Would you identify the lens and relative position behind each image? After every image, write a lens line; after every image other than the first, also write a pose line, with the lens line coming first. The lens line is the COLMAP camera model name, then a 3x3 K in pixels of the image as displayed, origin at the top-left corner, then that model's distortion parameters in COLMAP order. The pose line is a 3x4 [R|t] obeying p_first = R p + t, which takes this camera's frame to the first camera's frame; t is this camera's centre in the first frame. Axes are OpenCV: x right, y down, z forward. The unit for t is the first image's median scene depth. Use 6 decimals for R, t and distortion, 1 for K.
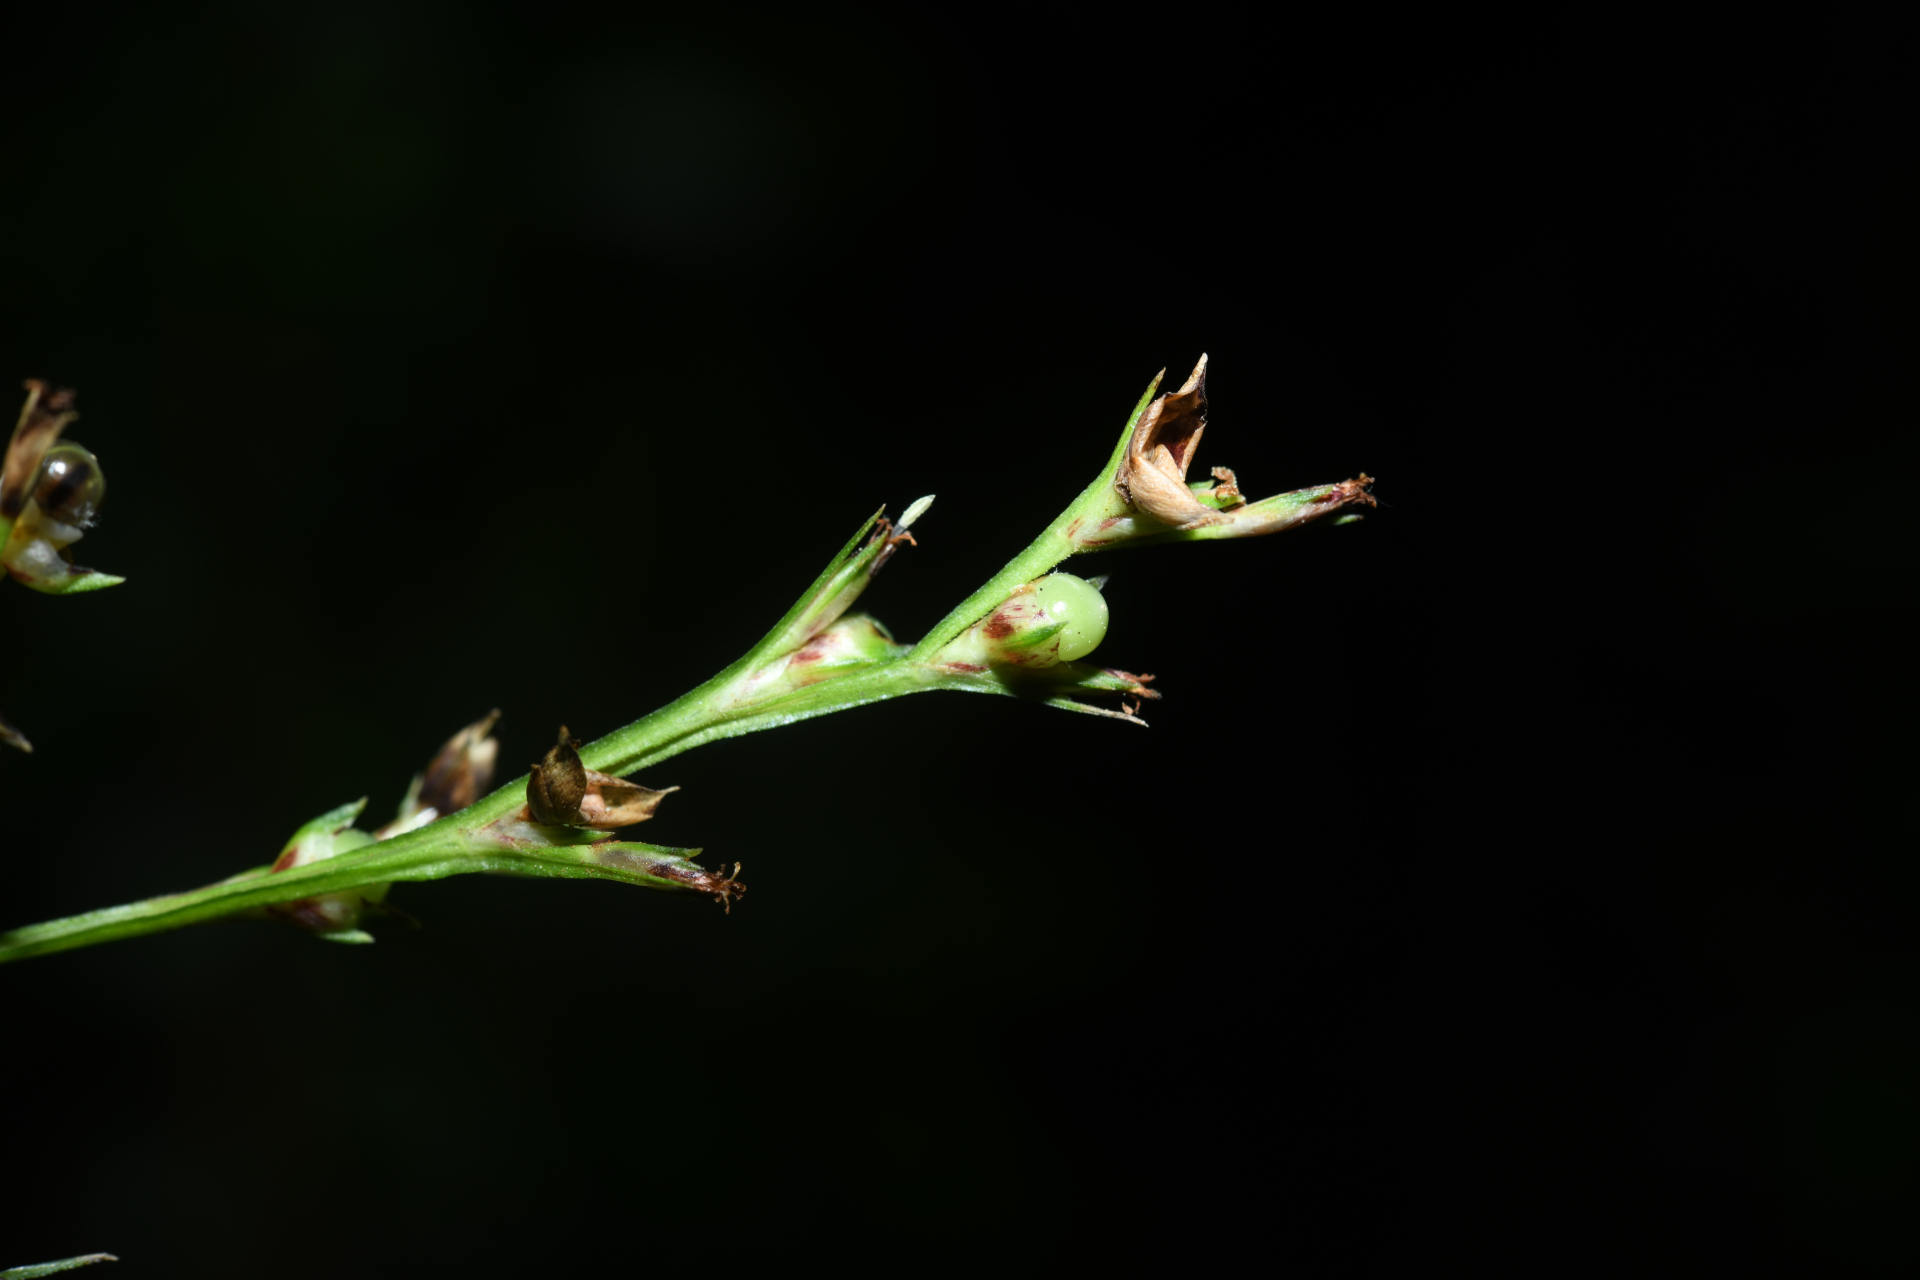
lens RADIAL K [[3823.6, 0, 960.0], [0, 3823.6, 640.0], [0, 0, 1]] dist [-0.028104, -0.387294]
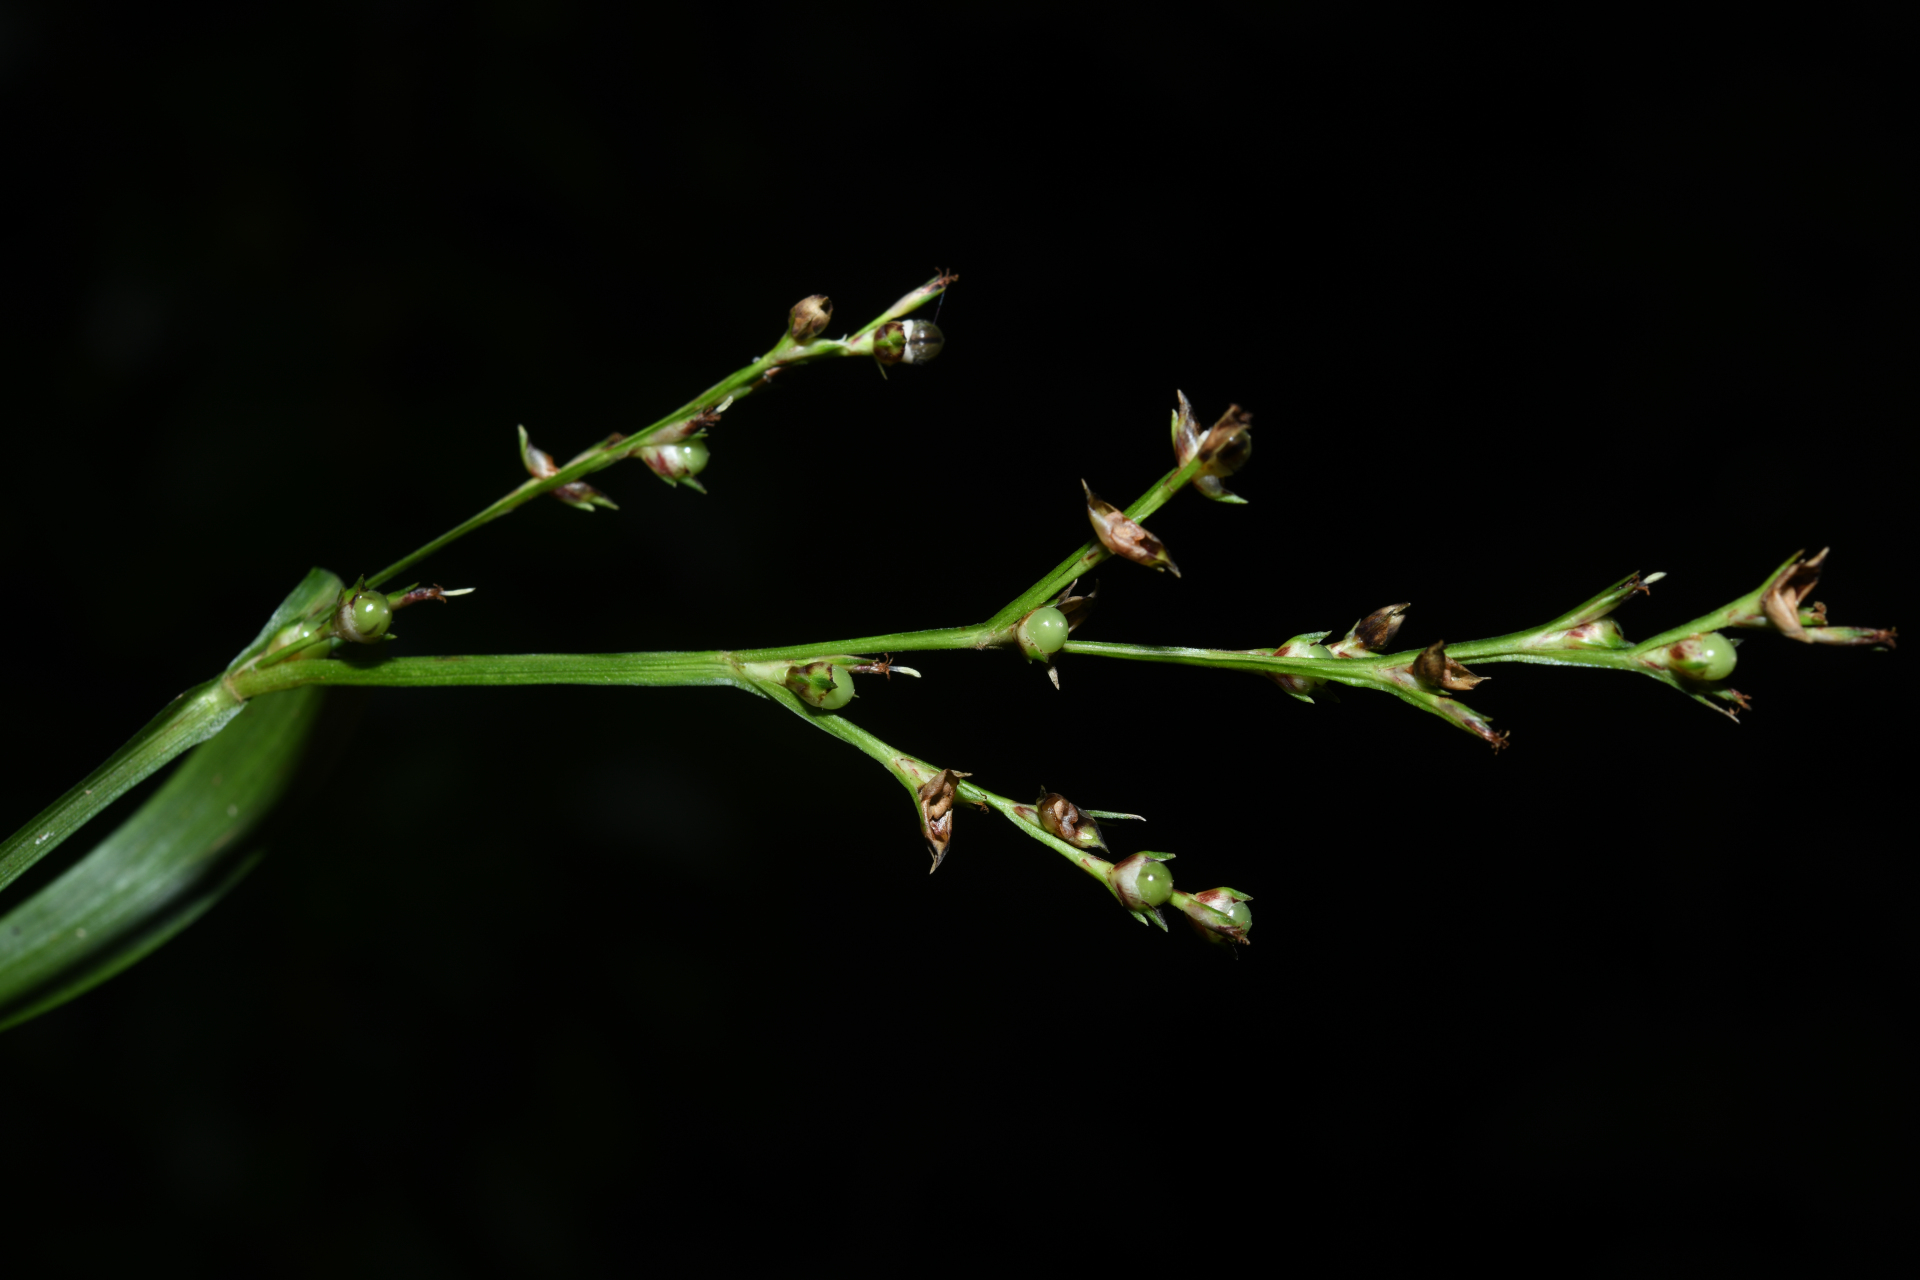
lens RADIAL K [[3823.6, 0, 960.0], [0, 3823.6, 640.0], [0, 0, 1]] dist [-0.028104, -0.387294]
pose [[0.938438, 0.298329, -0.174169, 0.004056], [-0.264095, 0.944582, 0.194982, -0.281778], [0.222686, -0.136981, 0.965219, -0.896114]]
